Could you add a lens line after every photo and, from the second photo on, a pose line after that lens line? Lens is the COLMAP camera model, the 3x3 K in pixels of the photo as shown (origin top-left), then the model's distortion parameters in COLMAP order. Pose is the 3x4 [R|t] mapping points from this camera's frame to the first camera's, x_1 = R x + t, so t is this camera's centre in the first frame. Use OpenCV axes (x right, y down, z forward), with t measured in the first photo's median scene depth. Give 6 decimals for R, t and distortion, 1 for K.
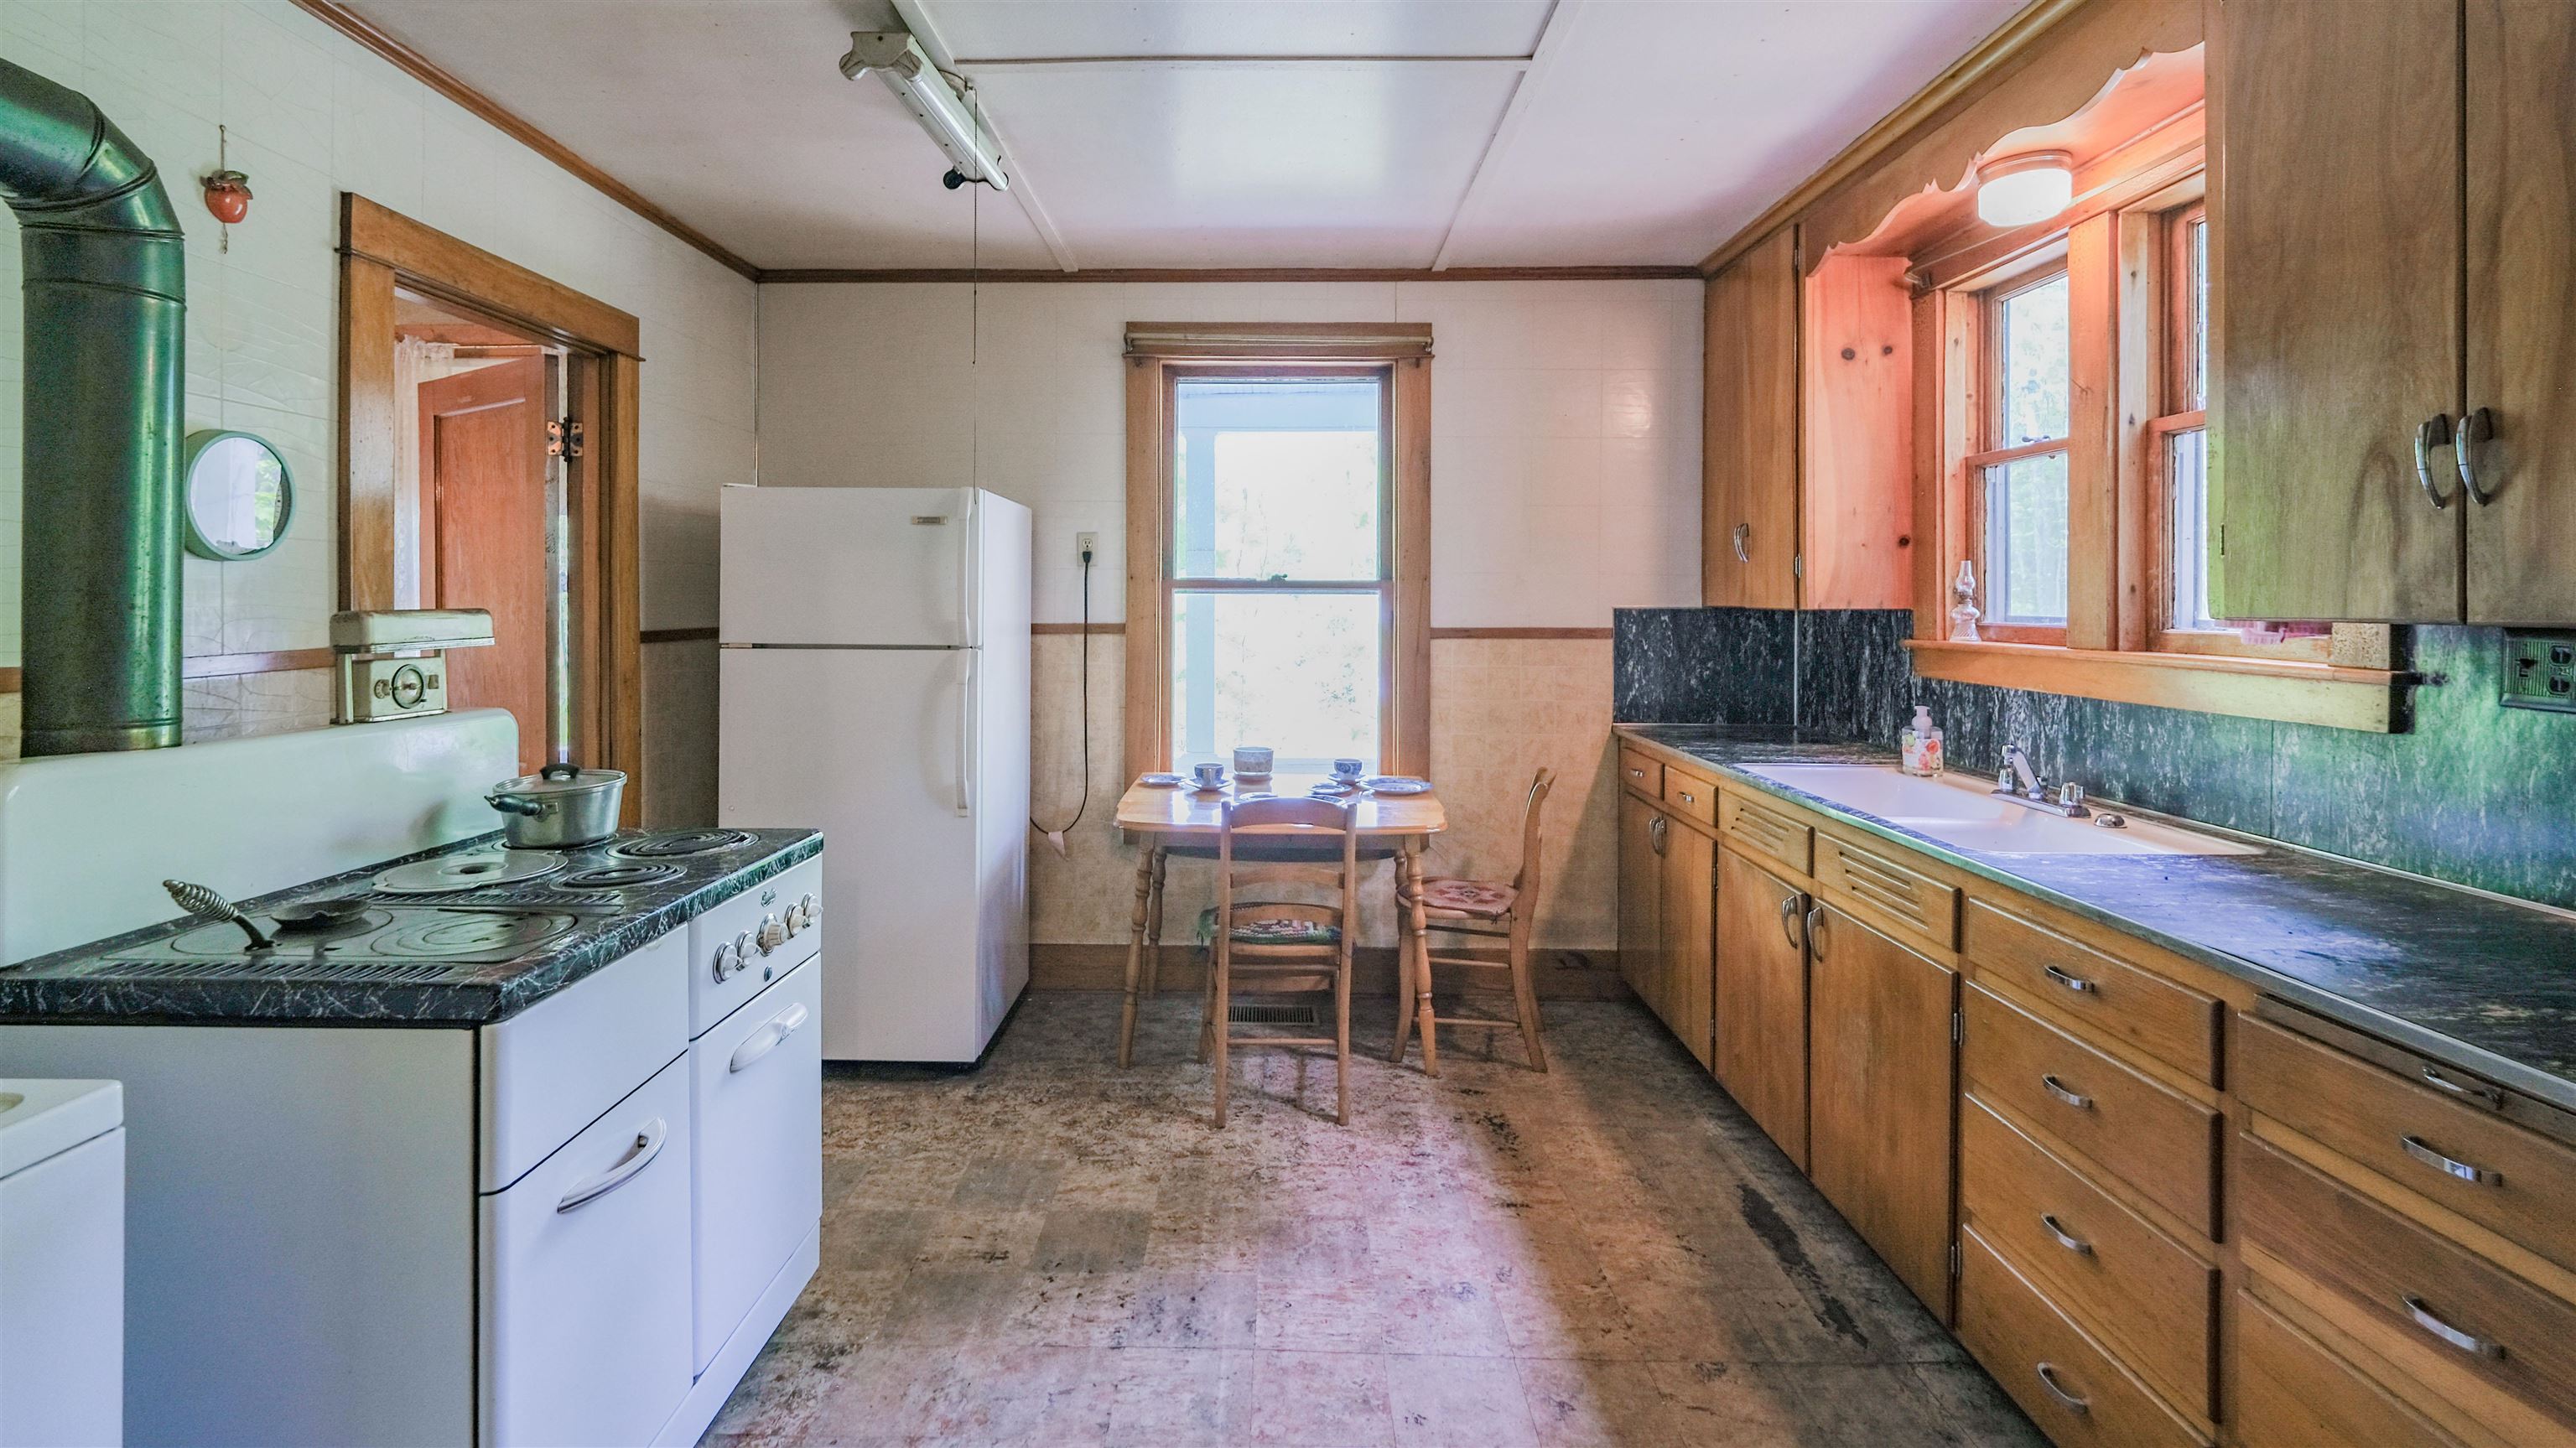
lens RADIAL K [[1169.6, 0, 1280.9], [0, 1169.6, 593.1], [0, 0, 1]] dist [0.000224, -0.000097]
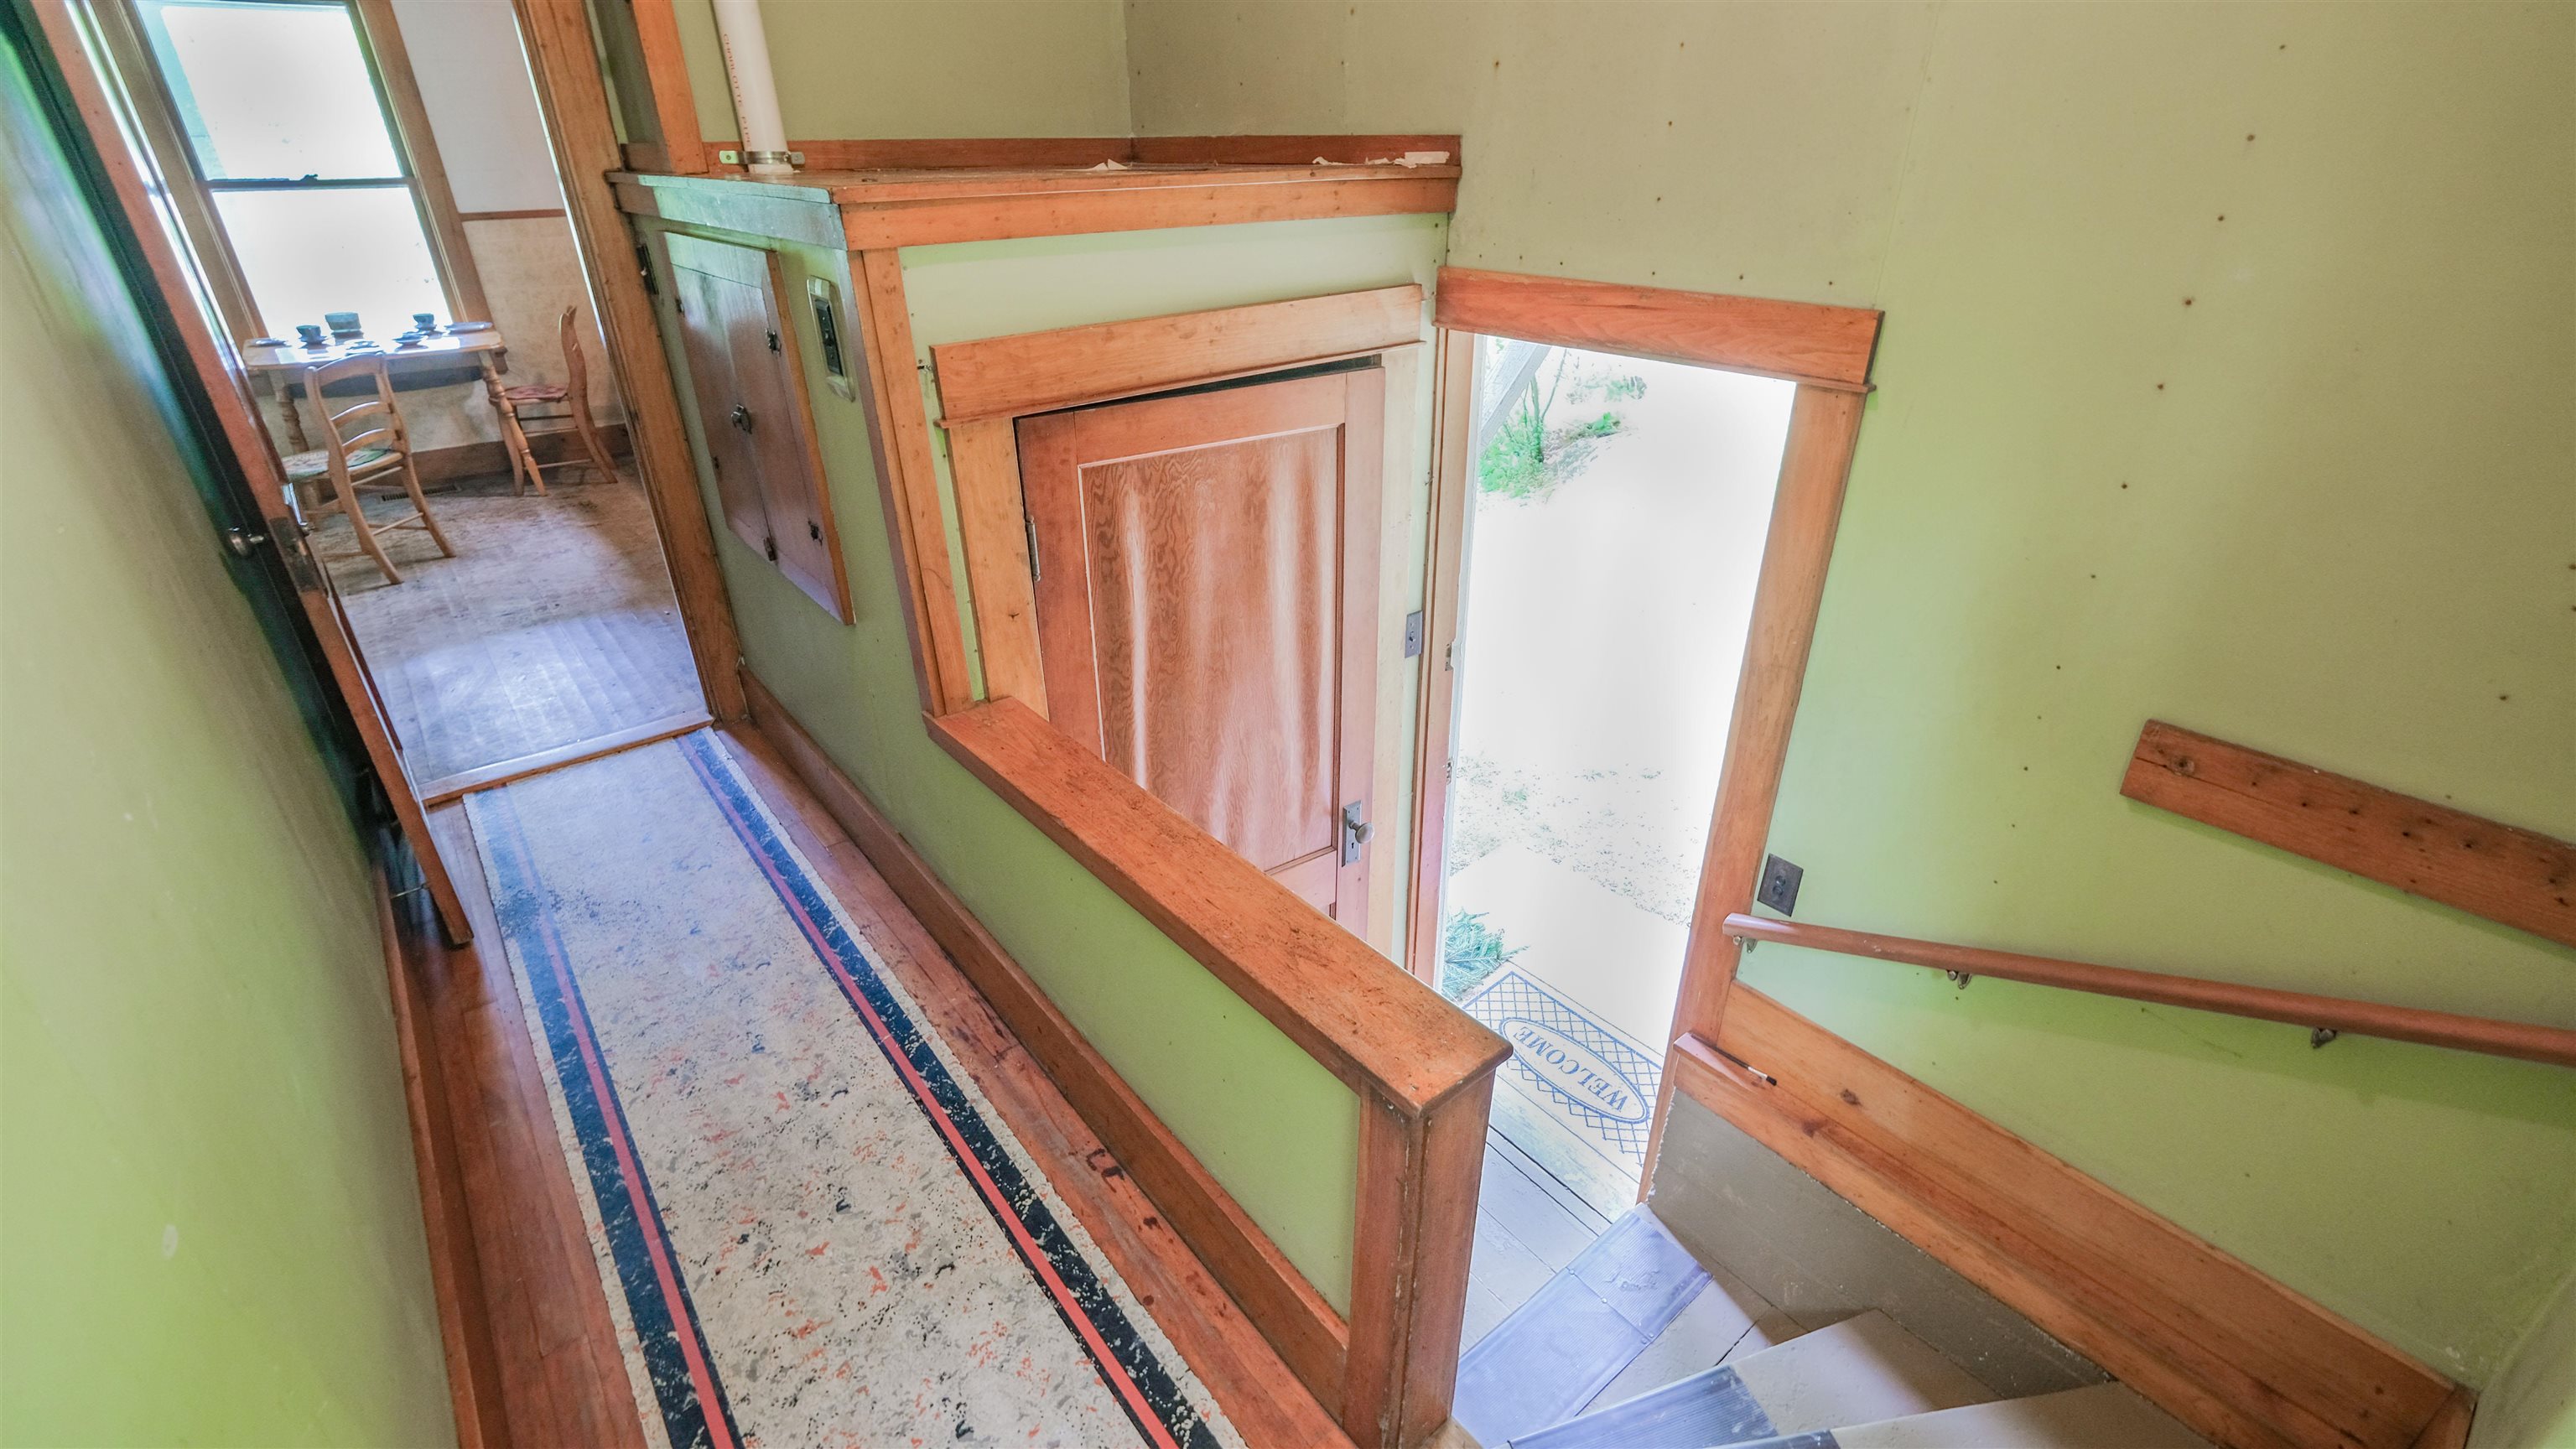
lens RADIAL K [[1125.8, 0, 1288.0], [0, 1125.8, 724.5], [0, 0, 1]] dist [-0.000127, -0.000137]
pose [[0.779636, -0.297772, 0.550908, -0.034611], [0.009273, 0.885110, 0.465289, -0.060378], [-0.626164, -0.357647, 0.692825, -1.036052]]
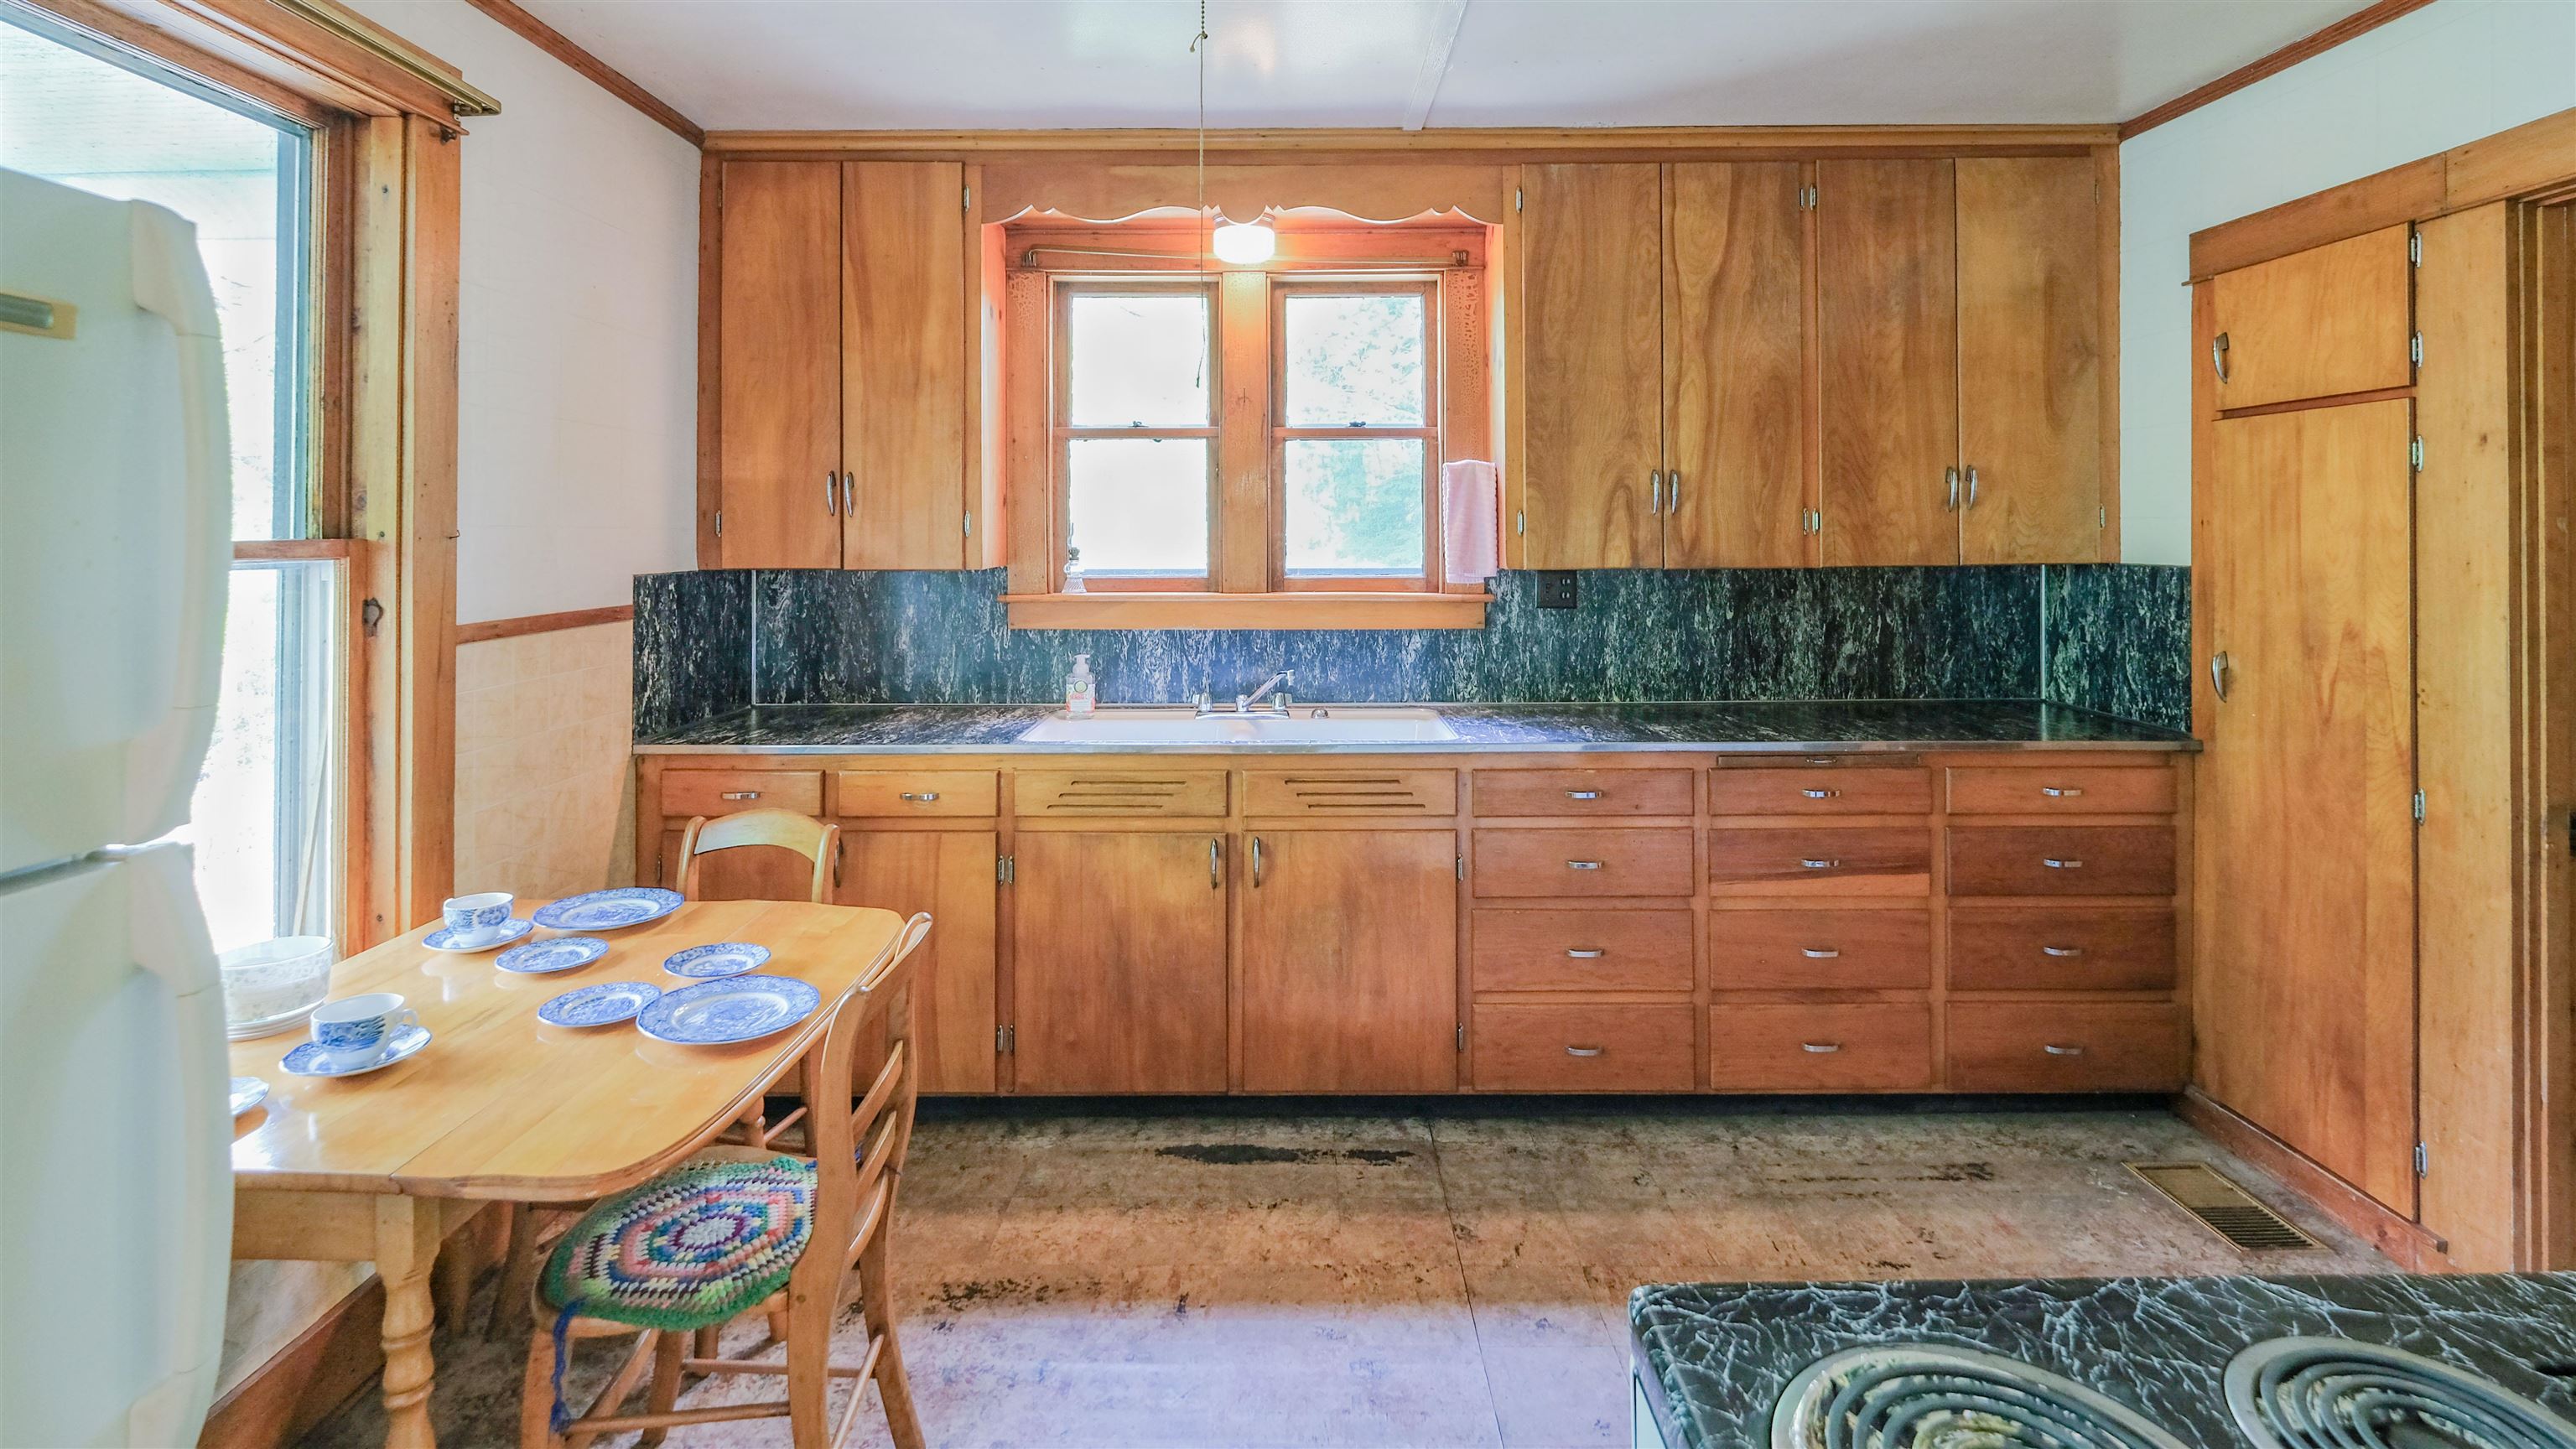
lens RADIAL K [[1158.7, 0, 1290.6], [0, 1158.7, 522.6], [0, 0, 1]] dist [0.001886, -0.000111]
pose [[0.009209, 0.011728, 0.999889, -0.515435], [-0.001321, 0.999930, -0.011716, -0.014066], [-0.999957, -0.001213, 0.009224, 0.763023]]
